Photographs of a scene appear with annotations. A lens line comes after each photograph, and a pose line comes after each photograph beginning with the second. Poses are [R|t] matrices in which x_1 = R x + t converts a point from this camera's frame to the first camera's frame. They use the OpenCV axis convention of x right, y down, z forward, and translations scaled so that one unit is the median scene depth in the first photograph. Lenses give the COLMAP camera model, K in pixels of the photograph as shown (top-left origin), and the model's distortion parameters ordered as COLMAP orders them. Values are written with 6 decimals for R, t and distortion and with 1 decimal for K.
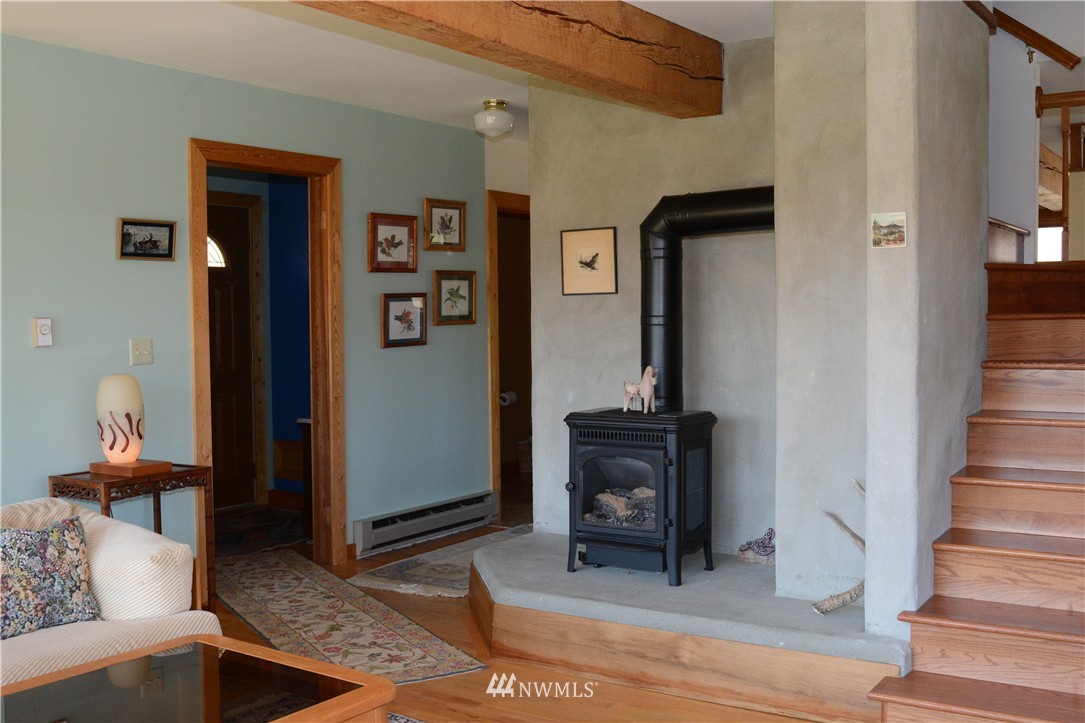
lens RADIAL K [[1100.5, 0, 542.5], [0, 1100.5, 361.5], [0, 0, 1]] dist [-0.076522, -0.005327]
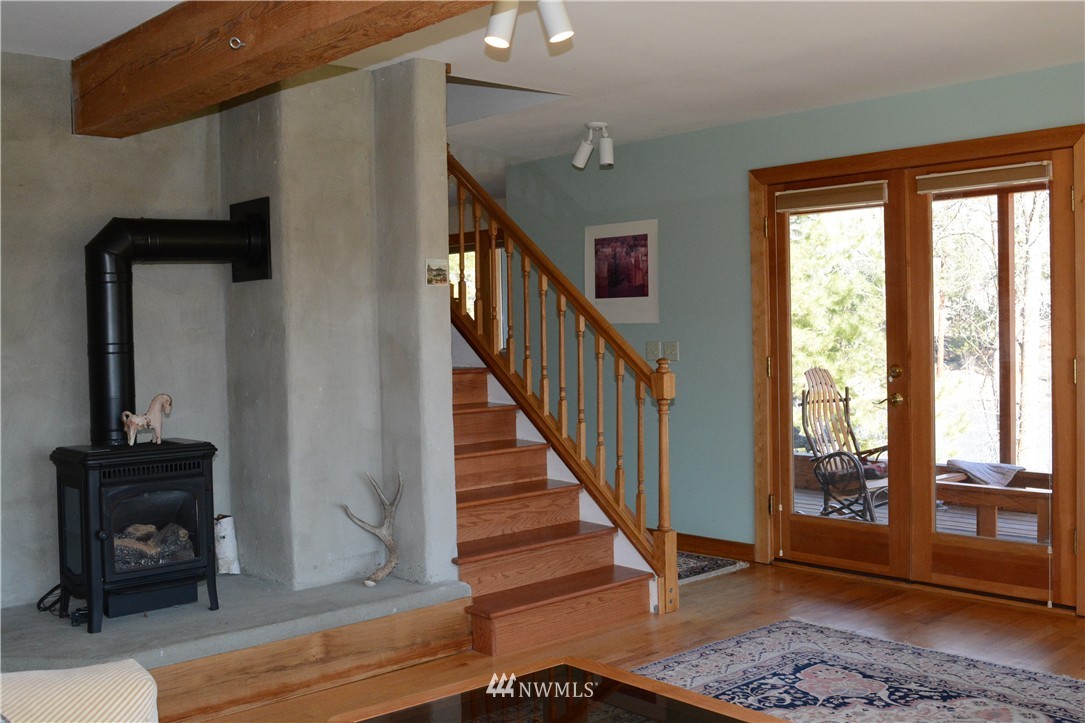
lens RADIAL K [[1115.0, 0, 542.5], [0, 1115.0, 361.5], [0, 0, 1]] dist [-0.075629, 0.002021]
pose [[0.240296, -0.024149, 0.970399, -0.852707], [0.058708, 0.998222, 0.010303, -0.016818], [-0.968923, 0.054494, 0.241287, 0.490783]]
